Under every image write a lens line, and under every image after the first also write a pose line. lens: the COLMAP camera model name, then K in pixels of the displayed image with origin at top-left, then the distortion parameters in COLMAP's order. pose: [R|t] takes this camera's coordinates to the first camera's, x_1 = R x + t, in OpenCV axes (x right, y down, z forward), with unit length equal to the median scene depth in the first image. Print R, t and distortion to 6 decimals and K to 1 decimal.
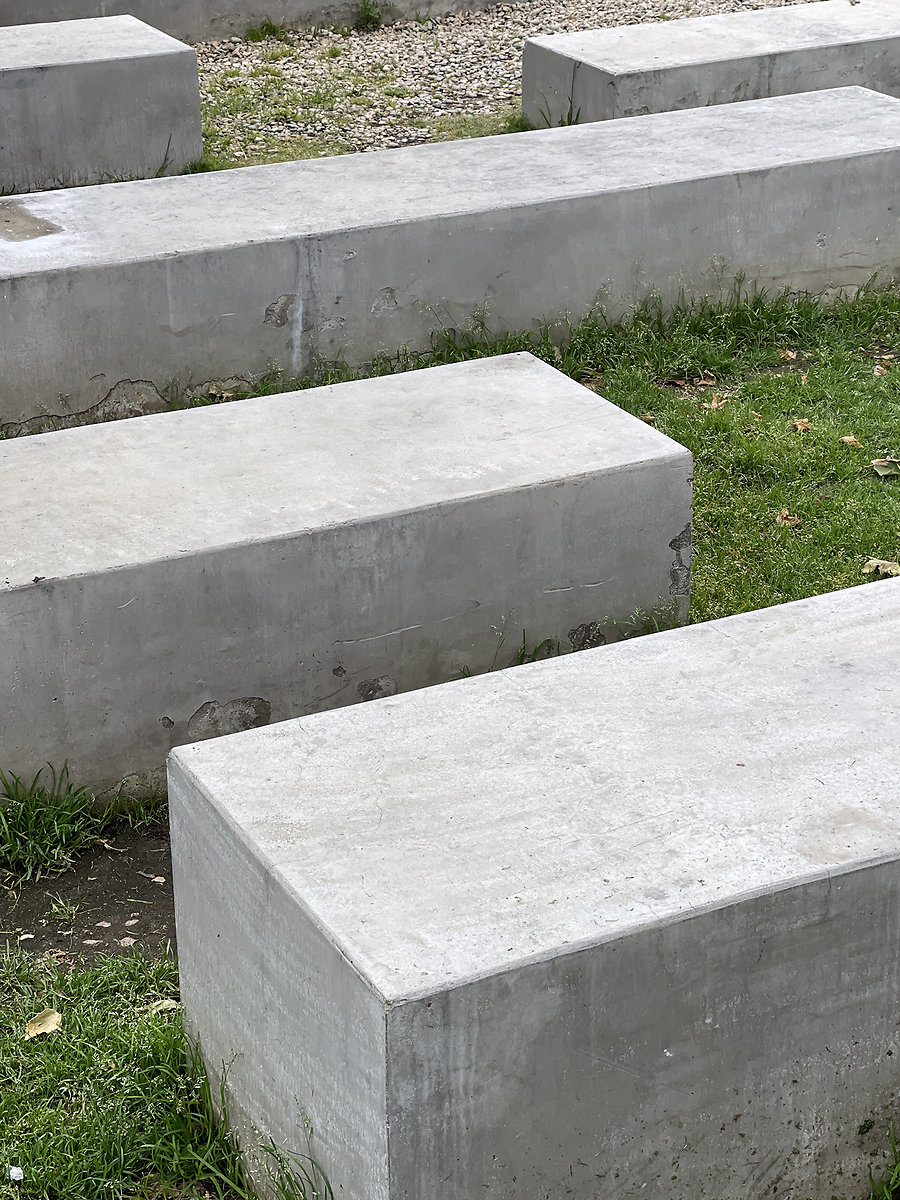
lens RADIAL K [[2385.7, 0, 439.5], [0, 2385.7, 566.2], [0, 0, 1]] dist [0.232041, 0.000000]
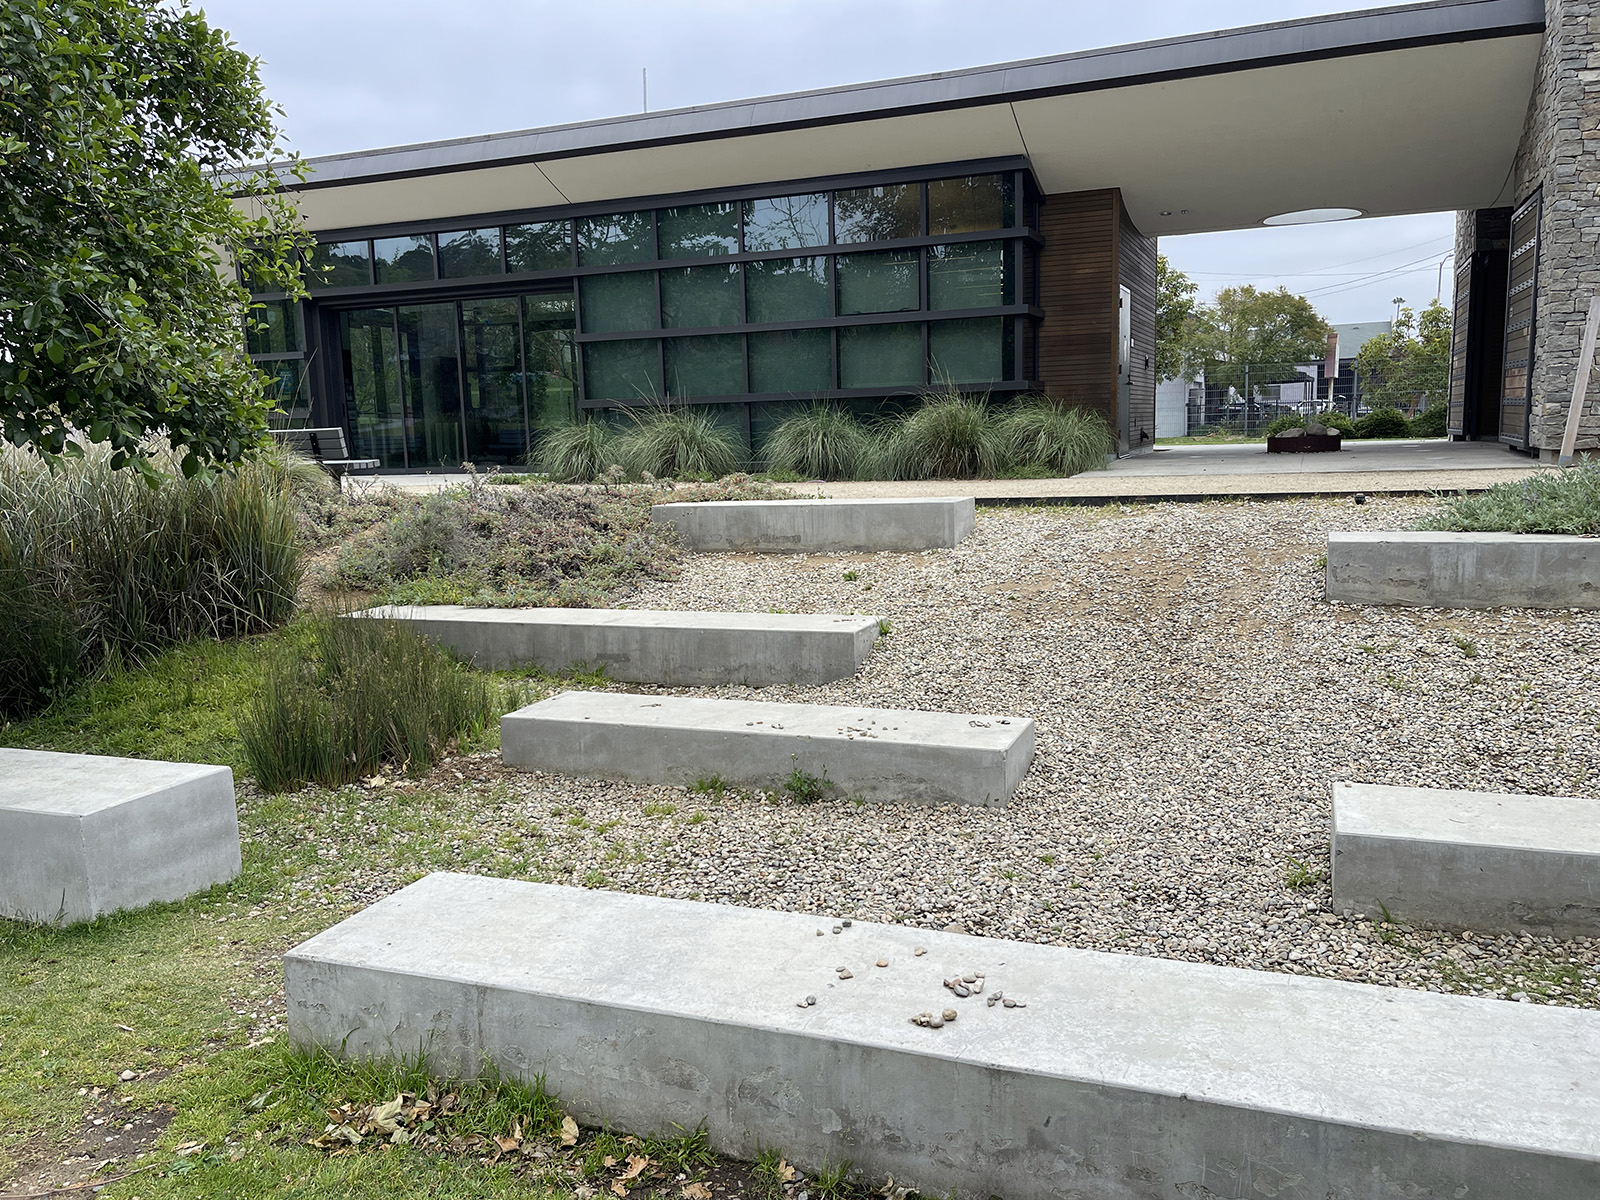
lens RADIAL K [[1259.2, 0, 791.2], [0, 1259.2, 613.9], [0, 0, 1]] dist [0.055243, -0.058248]
pose [[0.664092, 0.097287, -0.741294, 0.925971], [-0.276804, 0.953035, -0.122901, -0.586226], [0.694522, 0.286811, 0.659832, 1.549636]]
